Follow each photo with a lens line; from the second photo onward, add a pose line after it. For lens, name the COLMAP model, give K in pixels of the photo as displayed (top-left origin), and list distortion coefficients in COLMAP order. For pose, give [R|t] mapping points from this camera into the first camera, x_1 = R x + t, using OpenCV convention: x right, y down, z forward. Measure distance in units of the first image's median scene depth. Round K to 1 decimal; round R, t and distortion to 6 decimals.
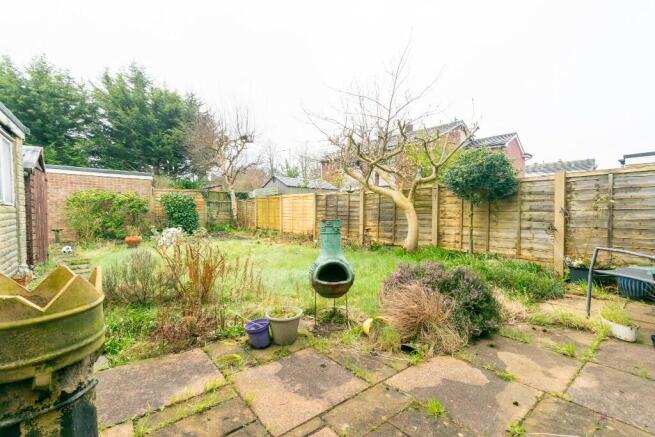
lens RADIAL K [[286.6, 0, 327.5], [0, 286.6, 218.5], [0, 0, 1]] dist [-0.001239, -0.000366]
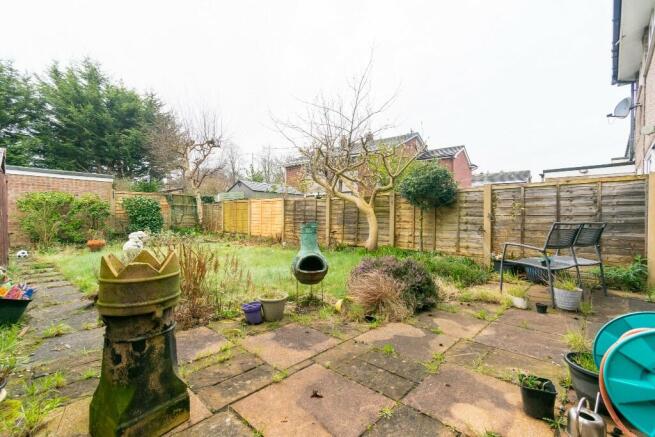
lens RADIAL K [[286.6, 0, 327.5], [0, 286.6, 218.5], [0, 0, 1]] dist [-0.001239, -0.000366]
pose [[0.991414, 0.003737, 0.130705, -0.036731], [-0.001666, 0.999871, -0.015952, 0.004790], [-0.130748, 0.015597, 0.991293, -0.122753]]
